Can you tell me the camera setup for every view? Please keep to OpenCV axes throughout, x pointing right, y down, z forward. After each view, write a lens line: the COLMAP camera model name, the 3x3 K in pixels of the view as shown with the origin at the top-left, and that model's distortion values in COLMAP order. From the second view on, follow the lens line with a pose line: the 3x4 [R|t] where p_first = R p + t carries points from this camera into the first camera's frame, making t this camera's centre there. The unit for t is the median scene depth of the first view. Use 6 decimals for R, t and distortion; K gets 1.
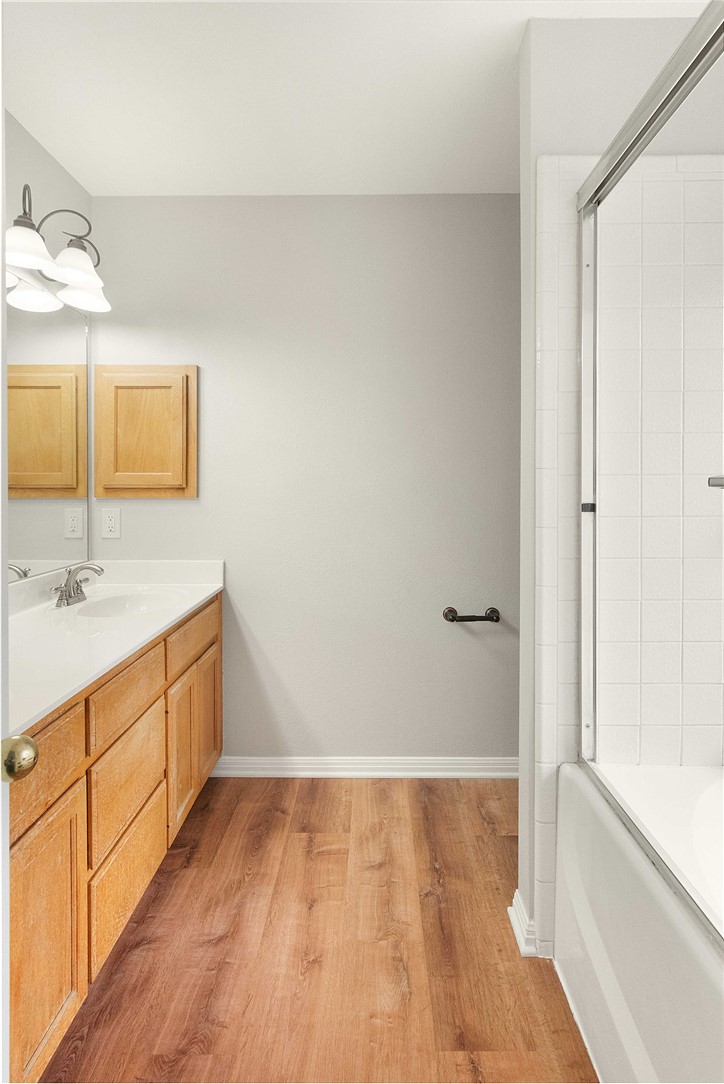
lens RADIAL K [[607.5, 0, 372.1], [0, 607.5, 488.7], [0, 0, 1]] dist [-0.013010, 0.009752]
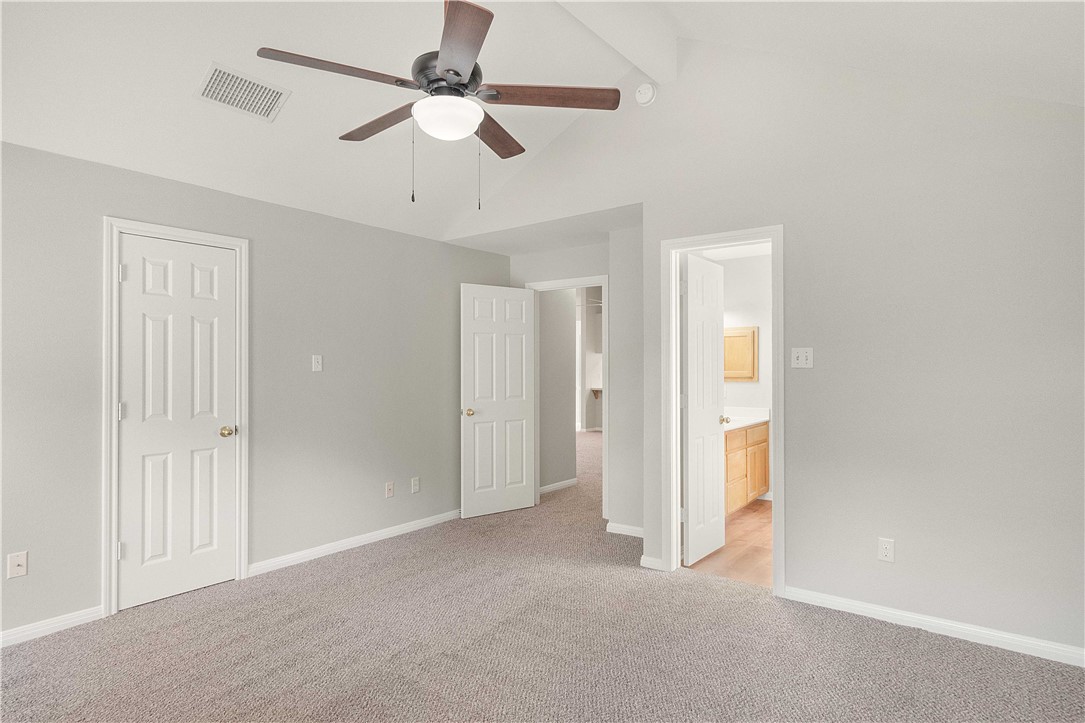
lens RADIAL K [[608.1, 0, 543.0], [0, 608.1, 362.9], [0, 0, 1]] dist [-0.013010, 0.009752]
pose [[0.808817, -0.005133, -0.588038, 0.503297], [-0.005675, 0.999847, -0.016533, -0.016971], [0.588033, 0.016710, 0.808664, -1.663013]]
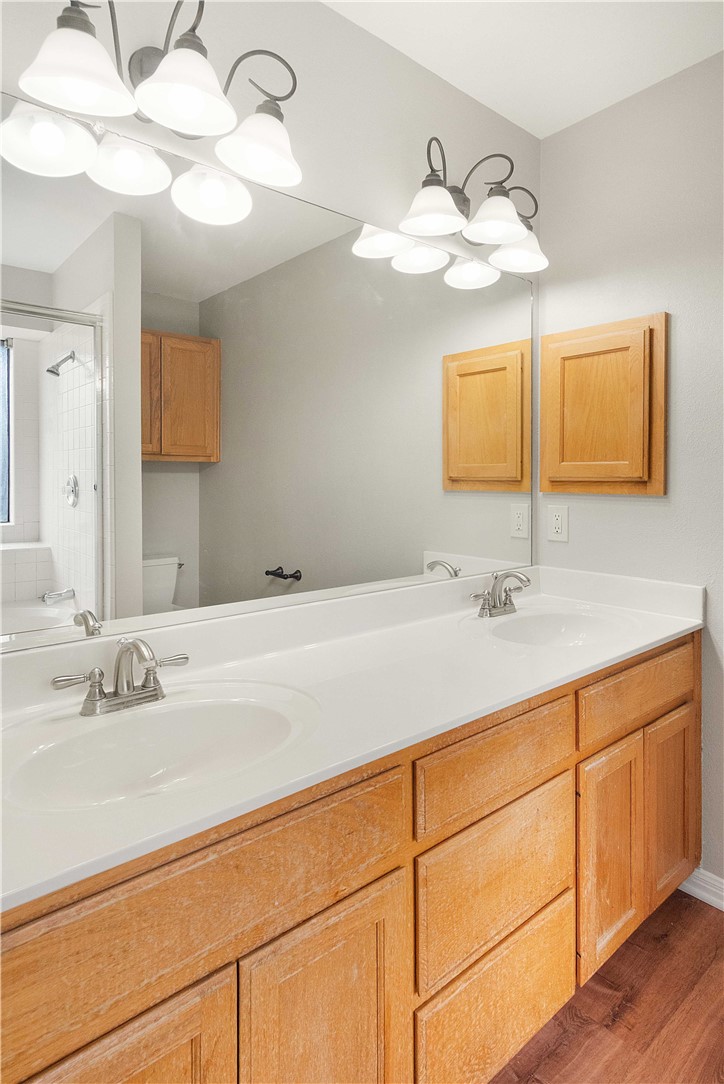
lens RADIAL K [[607.5, 0, 344.8], [0, 607.5, 481.9], [0, 0, 1]] dist [-0.013010, 0.009752]
pose [[0.642297, 0.005145, -0.766438, 0.023987], [-0.009675, 0.999952, -0.001395, 0.004623], [0.766395, 0.008312, 0.642316, 0.284004]]
